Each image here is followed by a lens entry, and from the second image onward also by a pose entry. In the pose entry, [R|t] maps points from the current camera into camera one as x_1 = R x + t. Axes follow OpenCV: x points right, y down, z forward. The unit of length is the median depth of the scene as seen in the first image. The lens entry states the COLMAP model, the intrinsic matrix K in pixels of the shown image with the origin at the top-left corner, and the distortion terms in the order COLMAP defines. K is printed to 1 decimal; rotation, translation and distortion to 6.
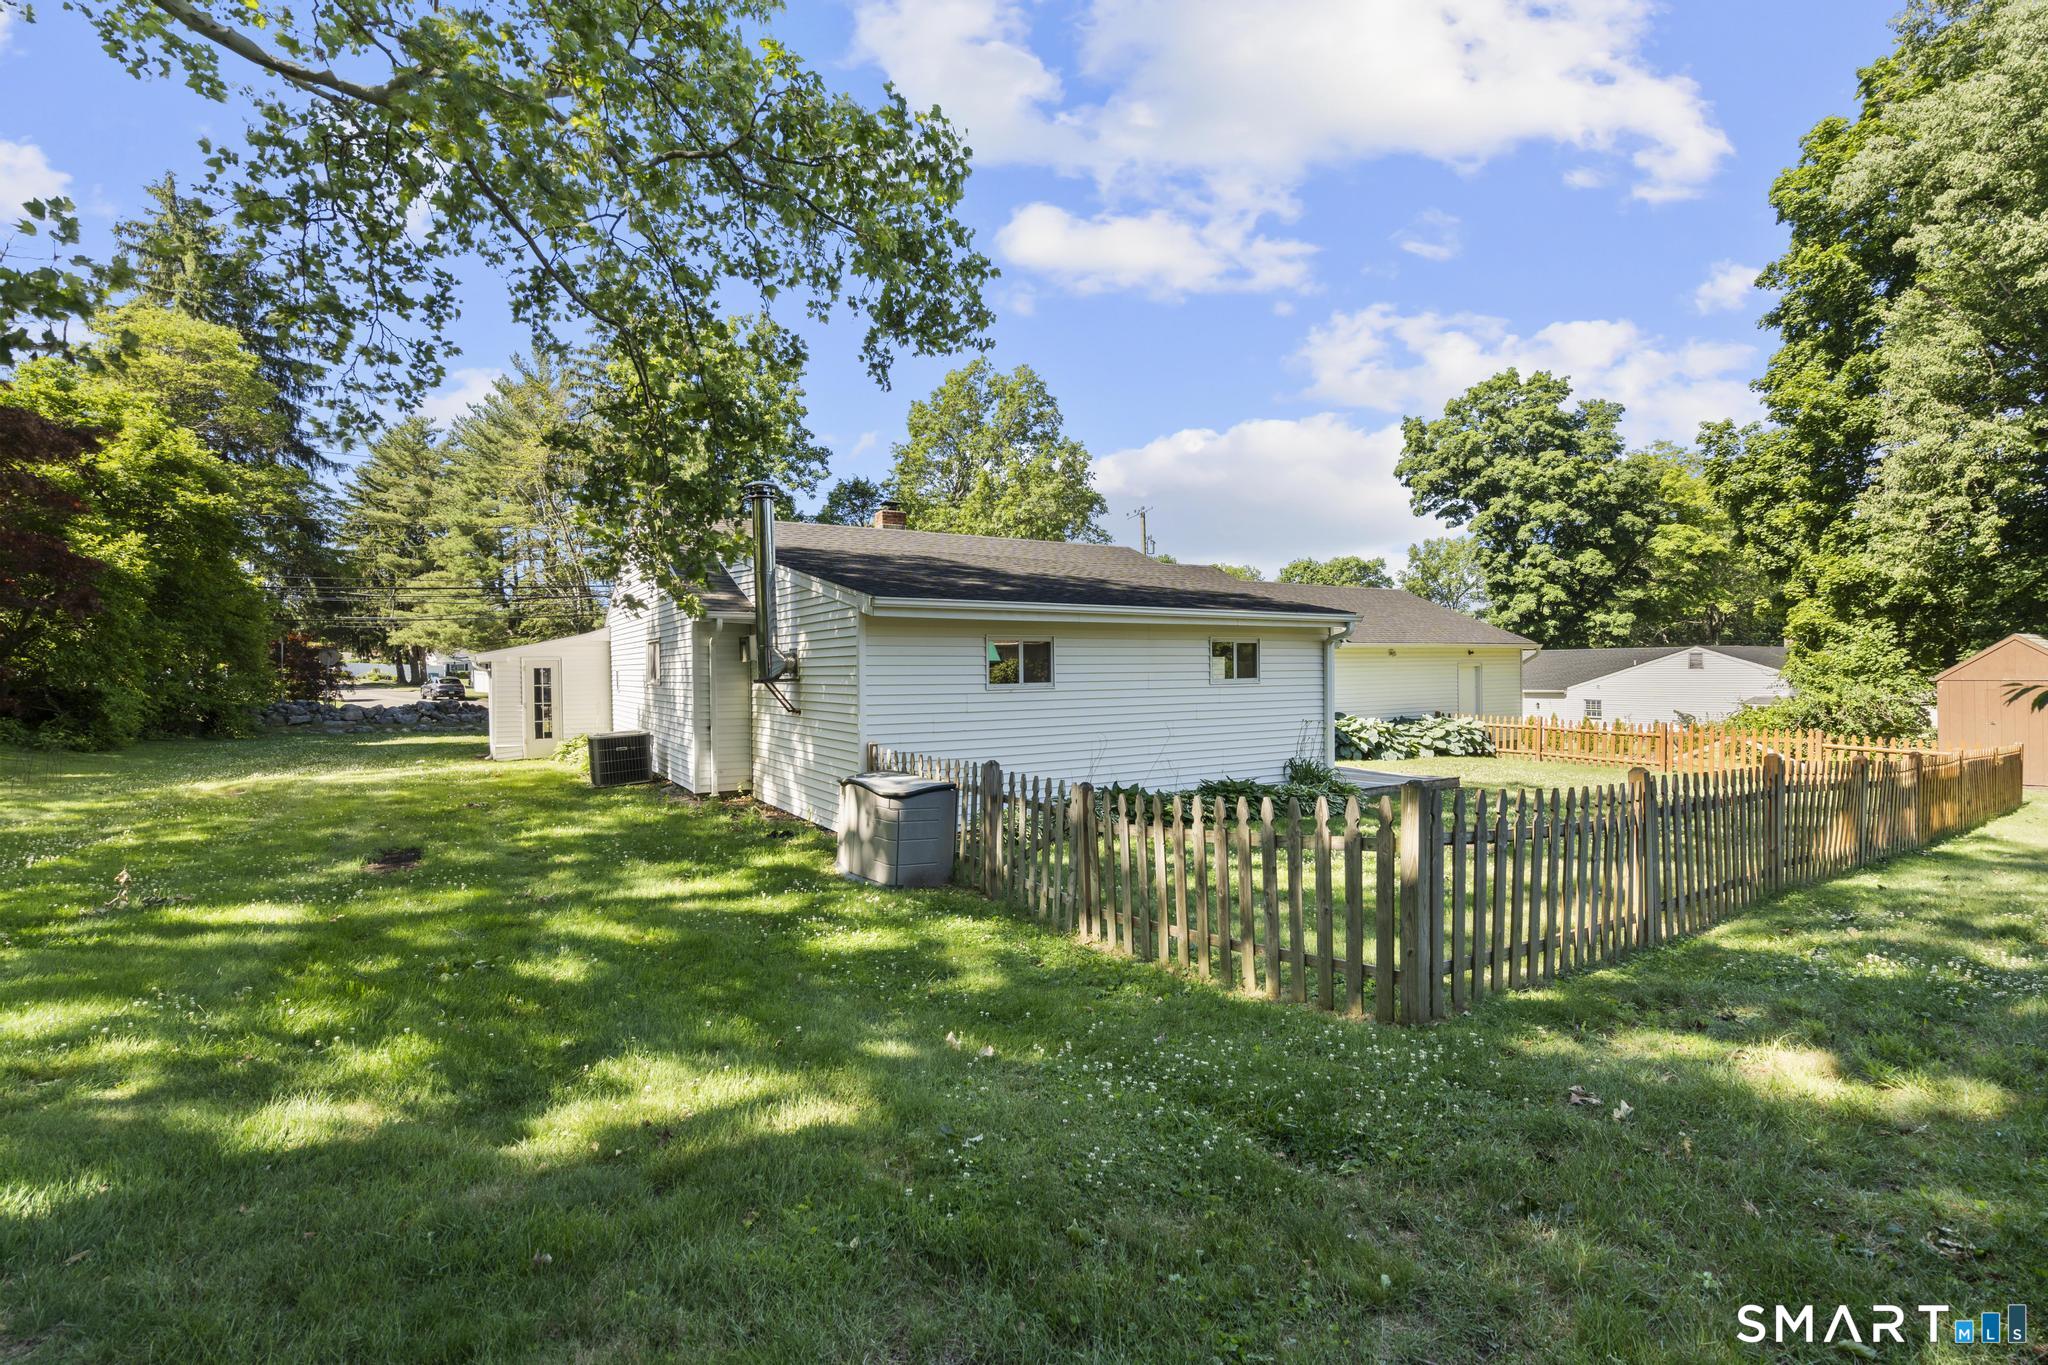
lens RADIAL K [[920.2, 0, 1024.8], [0, 920.2, 686.2], [0, 0, 1]] dist [-0.008824, 0.003069]
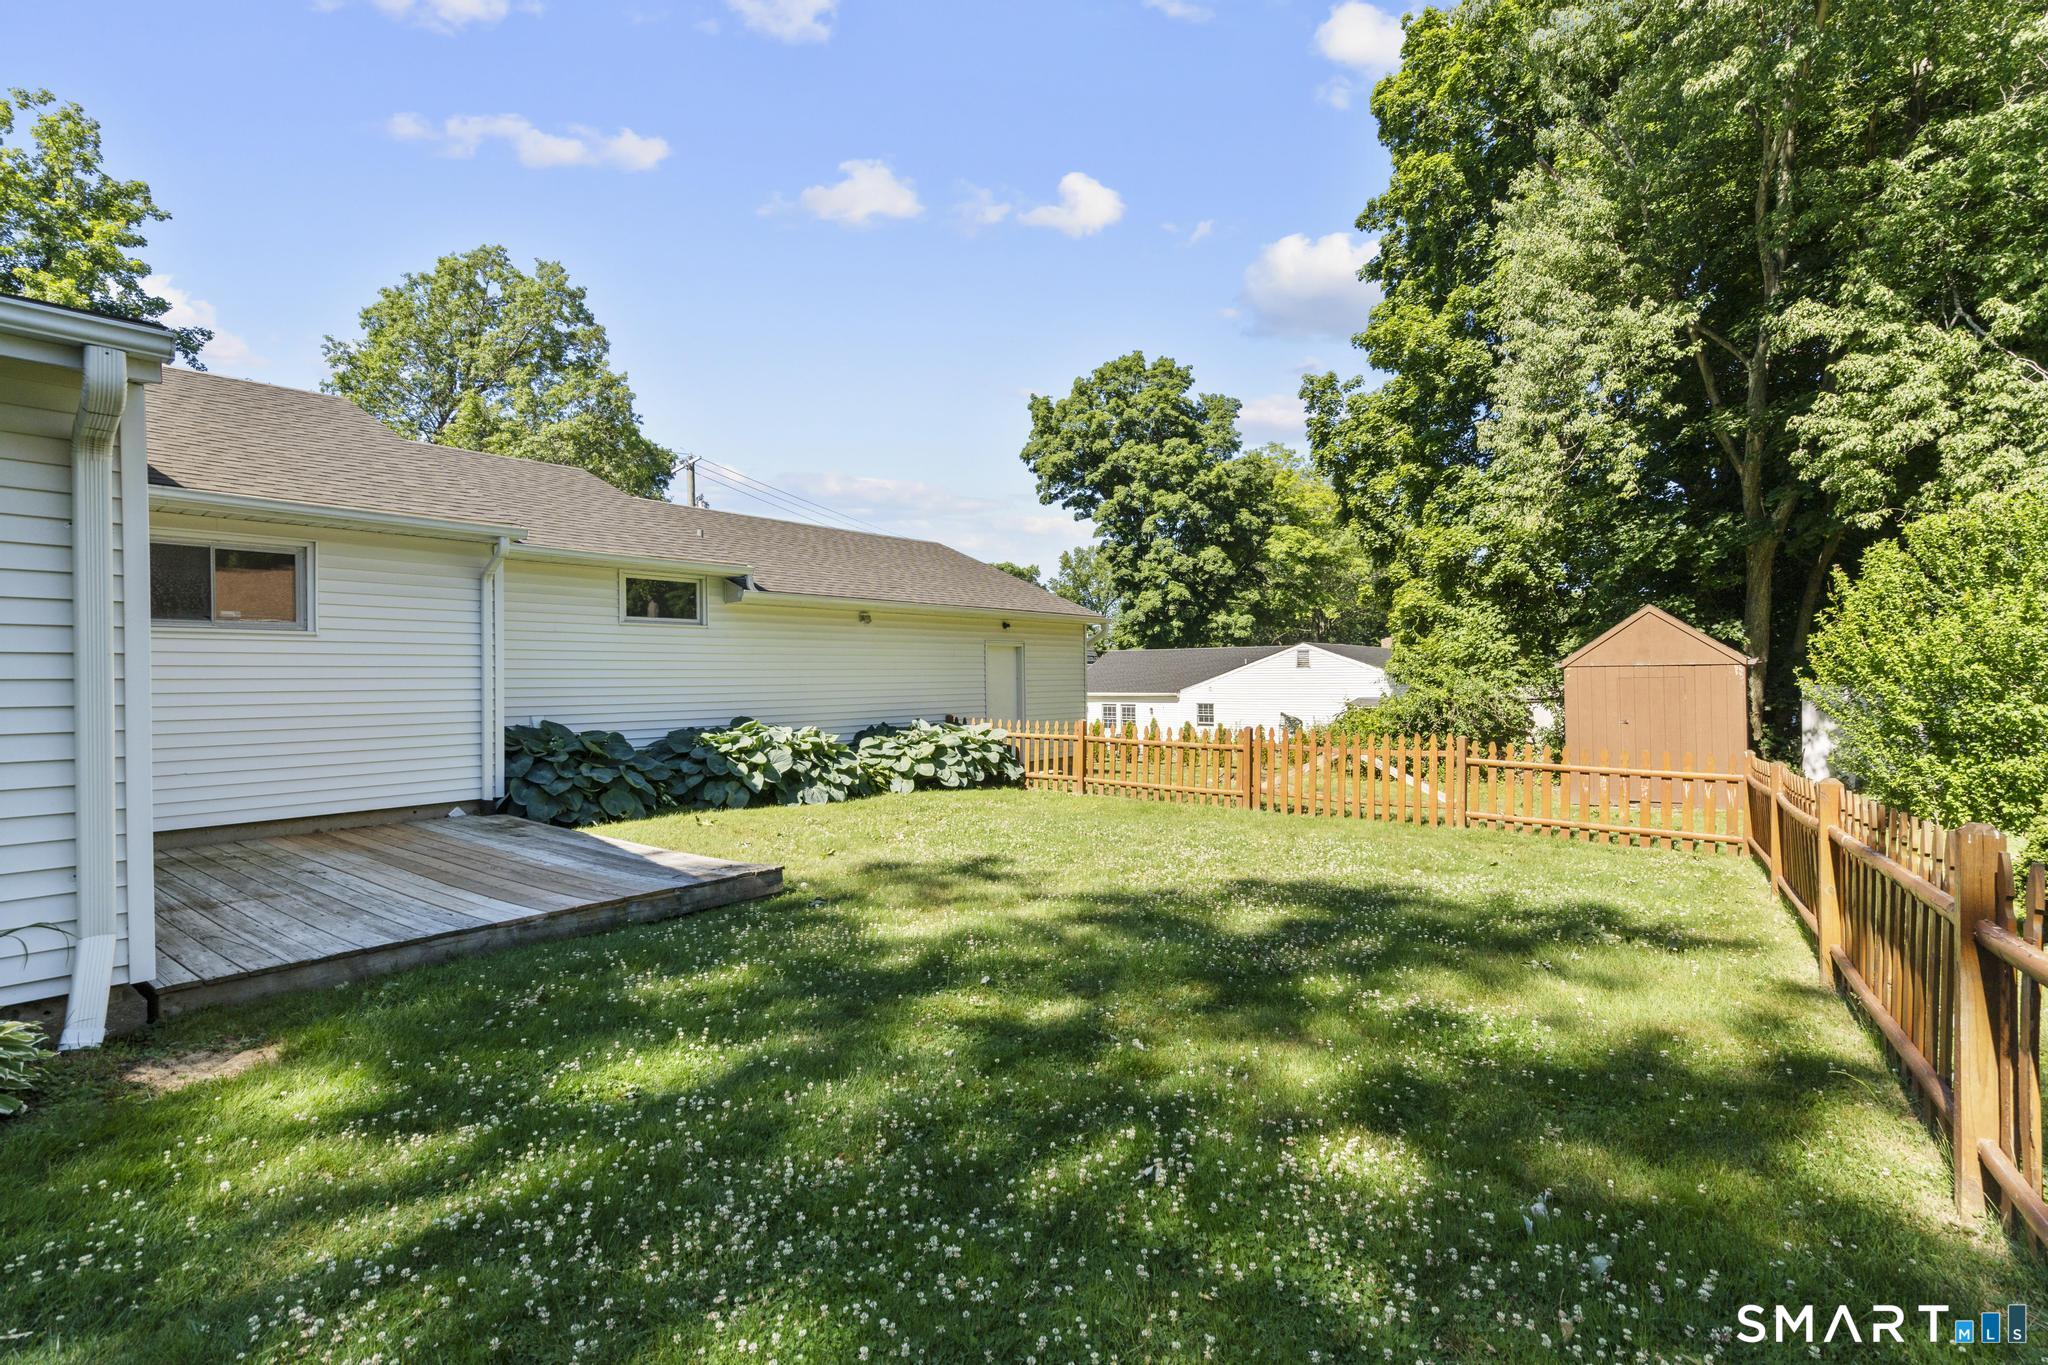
lens RADIAL K [[920.2, 0, 1026.5], [0, 920.2, 683.1], [0, 0, 1]] dist [-0.008824, 0.003069]
pose [[0.945250, 0.002099, 0.326339, 0.210826], [0.003018, 0.999880, -0.015172, 0.011115], [-0.326332, 0.015327, 0.945131, 0.276092]]
